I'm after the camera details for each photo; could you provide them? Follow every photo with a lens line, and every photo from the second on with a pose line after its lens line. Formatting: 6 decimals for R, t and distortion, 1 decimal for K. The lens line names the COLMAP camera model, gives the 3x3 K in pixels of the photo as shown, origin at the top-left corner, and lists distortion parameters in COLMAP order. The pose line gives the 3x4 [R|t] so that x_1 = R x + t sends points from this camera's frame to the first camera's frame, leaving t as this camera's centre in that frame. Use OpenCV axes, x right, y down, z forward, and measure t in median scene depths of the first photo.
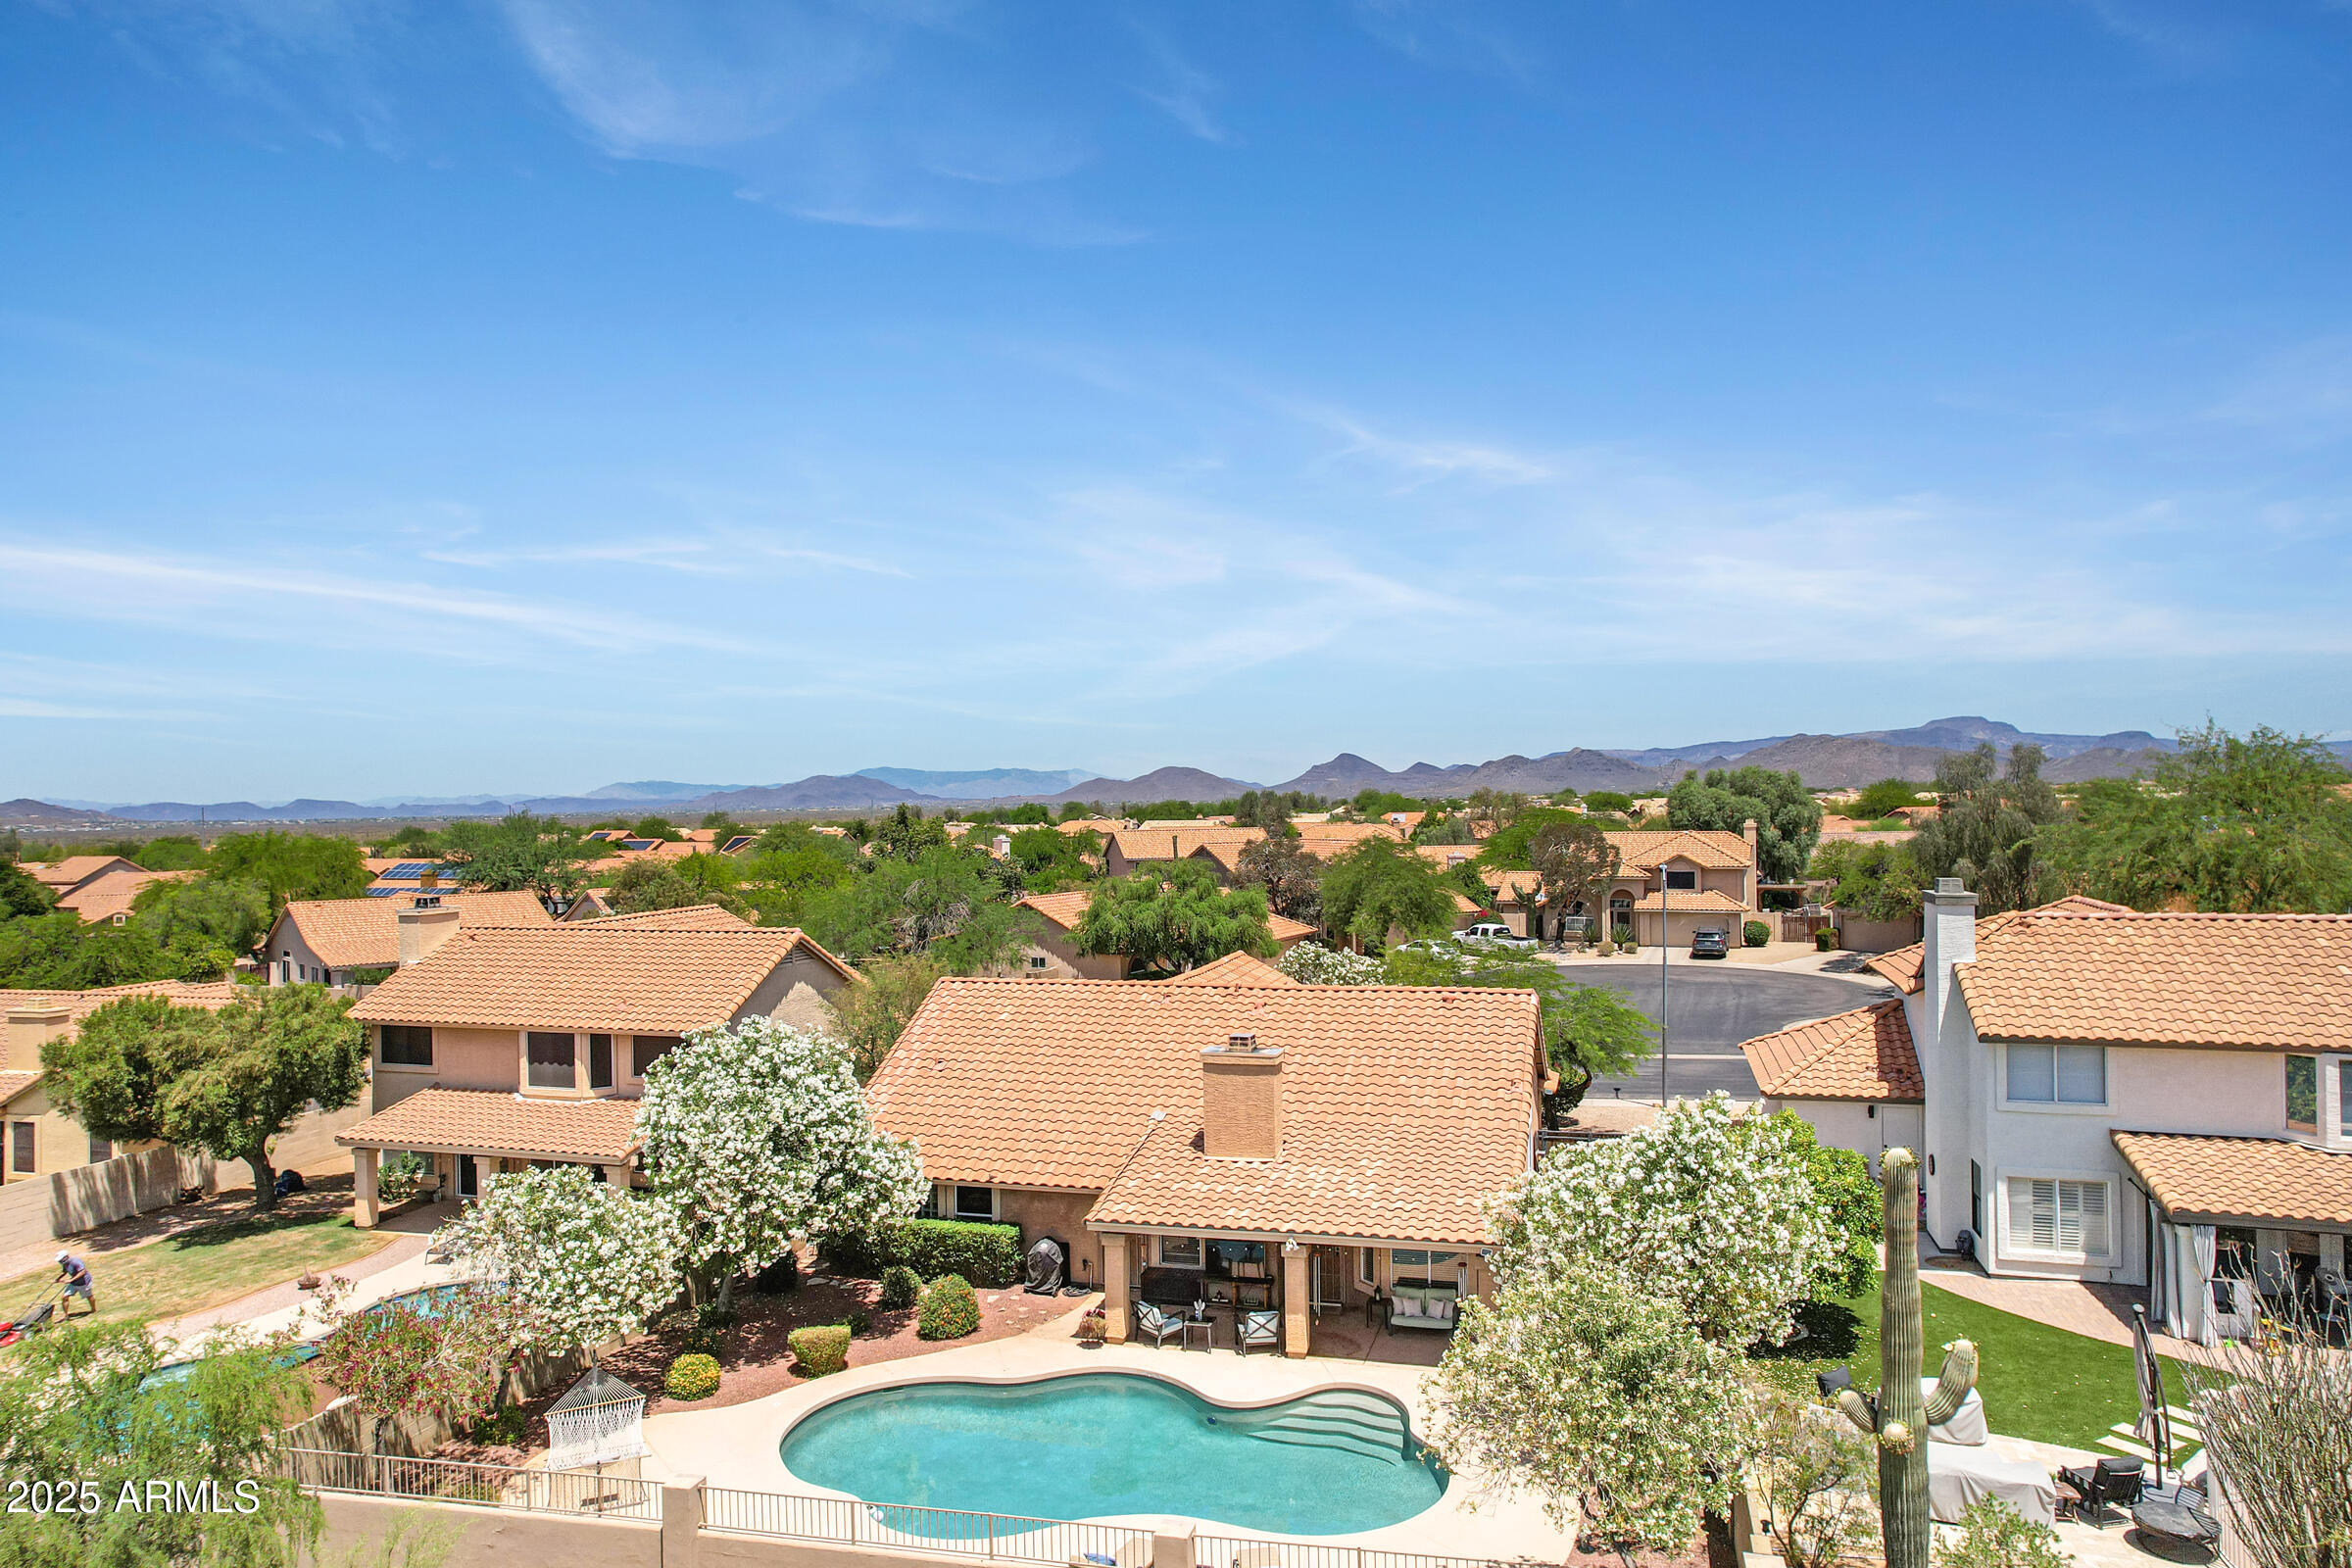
lens RADIAL K [[1507.8, 0, 1176.0], [0, 1507.8, 784.0], [0, 0, 1]] dist [-0.073269, 0.065811]
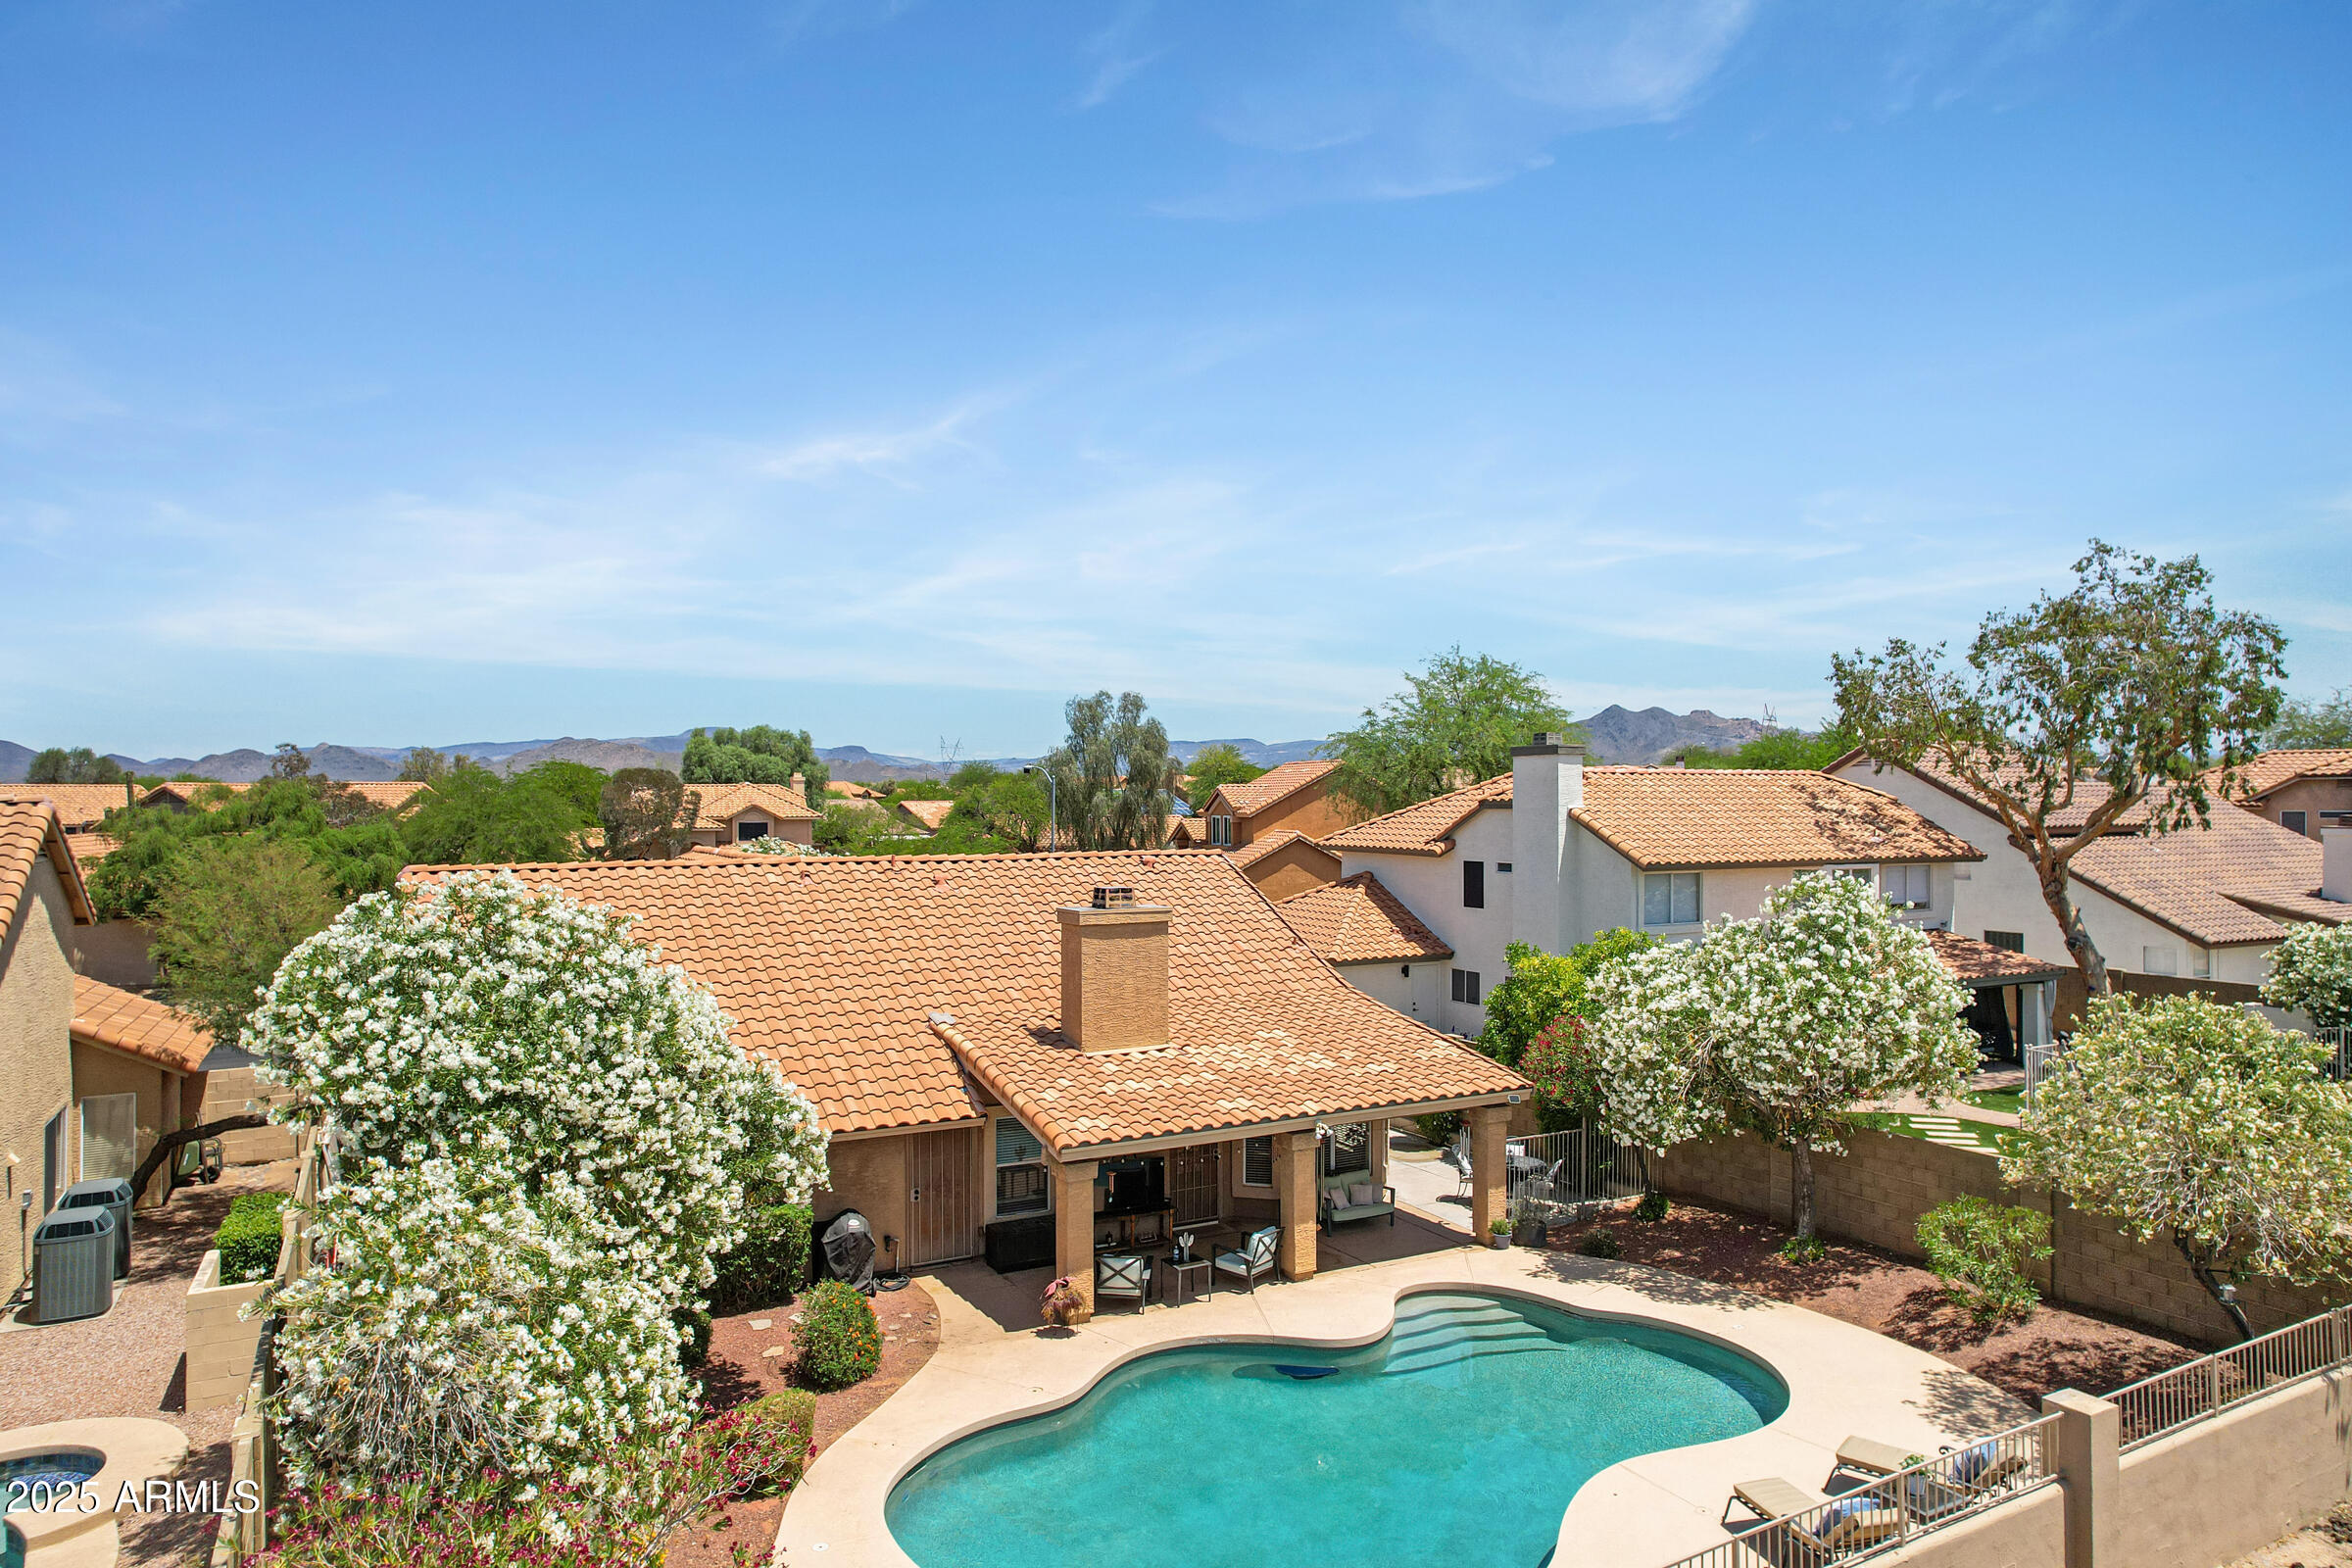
lens RADIAL K [[1507.8, 0, 1176.0], [0, 1507.8, 784.0], [0, 0, 1]] dist [-0.073269, 0.065811]
pose [[0.707973, 0.015587, 0.706068, -0.475317], [-0.014721, 0.999865, -0.007313, 0.123809], [-0.706086, -0.005217, 0.708107, 0.458661]]
